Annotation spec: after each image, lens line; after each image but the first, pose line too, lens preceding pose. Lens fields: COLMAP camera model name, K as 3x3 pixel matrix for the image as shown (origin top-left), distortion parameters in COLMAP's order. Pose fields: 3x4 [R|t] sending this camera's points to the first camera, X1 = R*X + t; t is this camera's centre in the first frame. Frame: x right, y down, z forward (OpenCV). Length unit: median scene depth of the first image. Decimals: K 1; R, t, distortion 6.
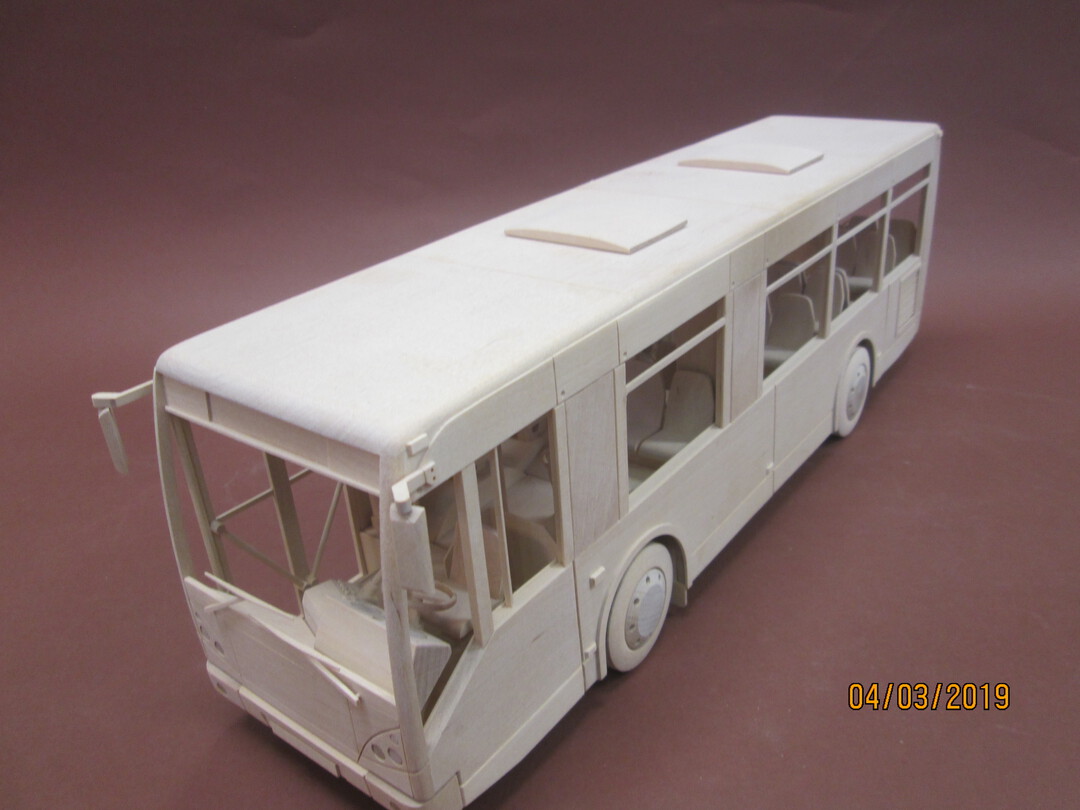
lens RADIAL K [[892.4, 0, 545.5], [0, 892.4, 410.3], [0, 0, 1]] dist [-0.047092, 0.025595]
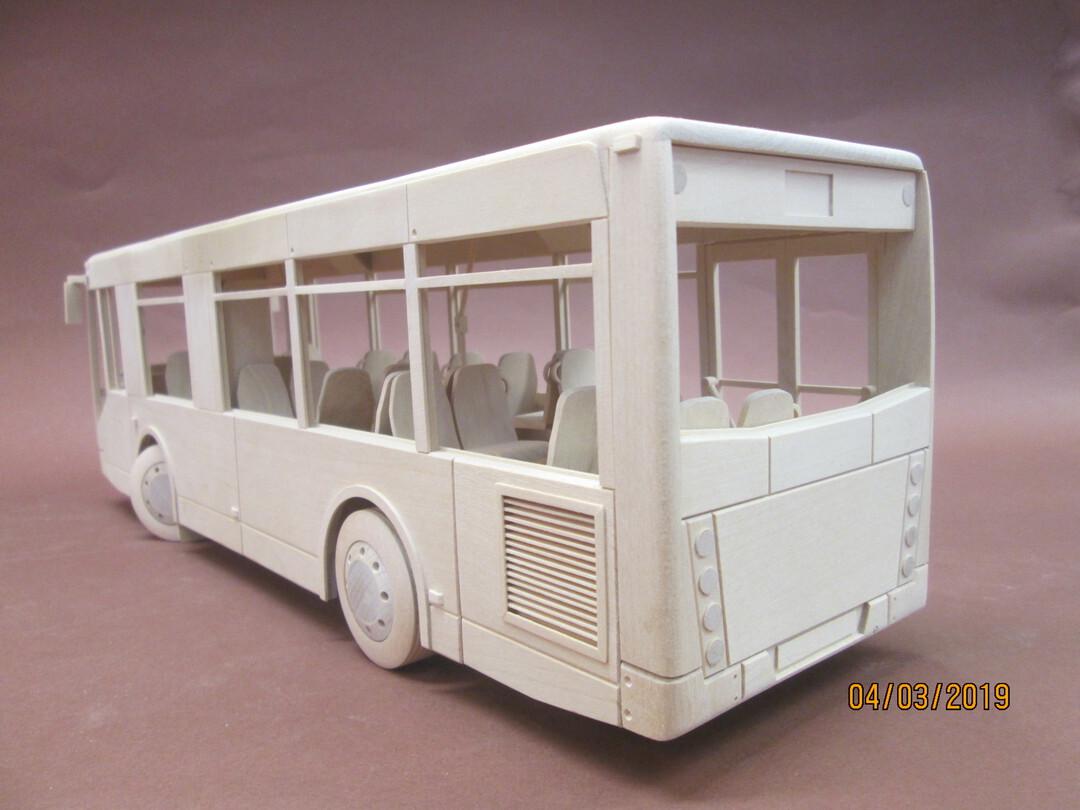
lens RADIAL K [[892.4, 0, 544.4], [0, 892.4, 400.4], [0, 0, 1]] dist [-0.047092, 0.025595]
pose [[-0.211113, 0.195486, -0.957714, 1.414120], [-0.384909, 0.884006, 0.265288, -0.539763], [0.898485, 0.424639, -0.111381, 1.862639]]
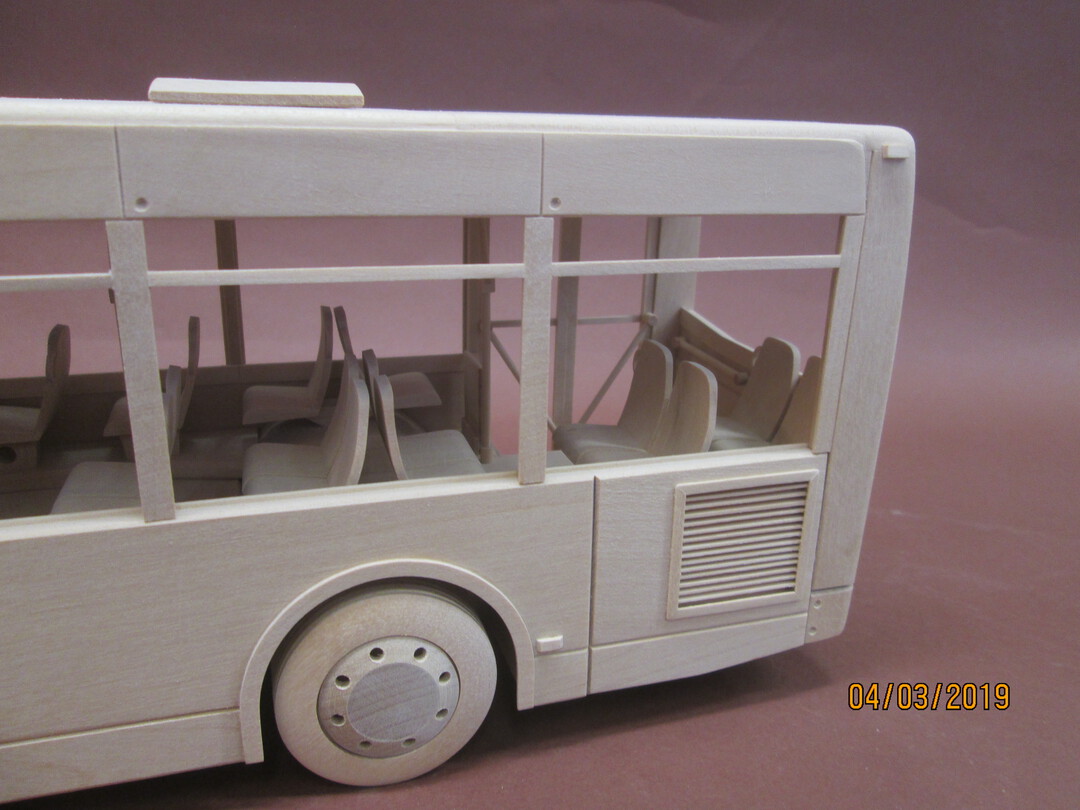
lens RADIAL K [[892.4, 0, 535.8], [0, 892.4, 407.9], [0, 0, 1]] dist [-0.047092, 0.025595]
pose [[0.812512, 0.263888, -0.519796, 0.967734], [-0.331553, 0.942600, -0.039726, -0.252949], [0.479476, 0.204618, 0.853366, 1.105148]]
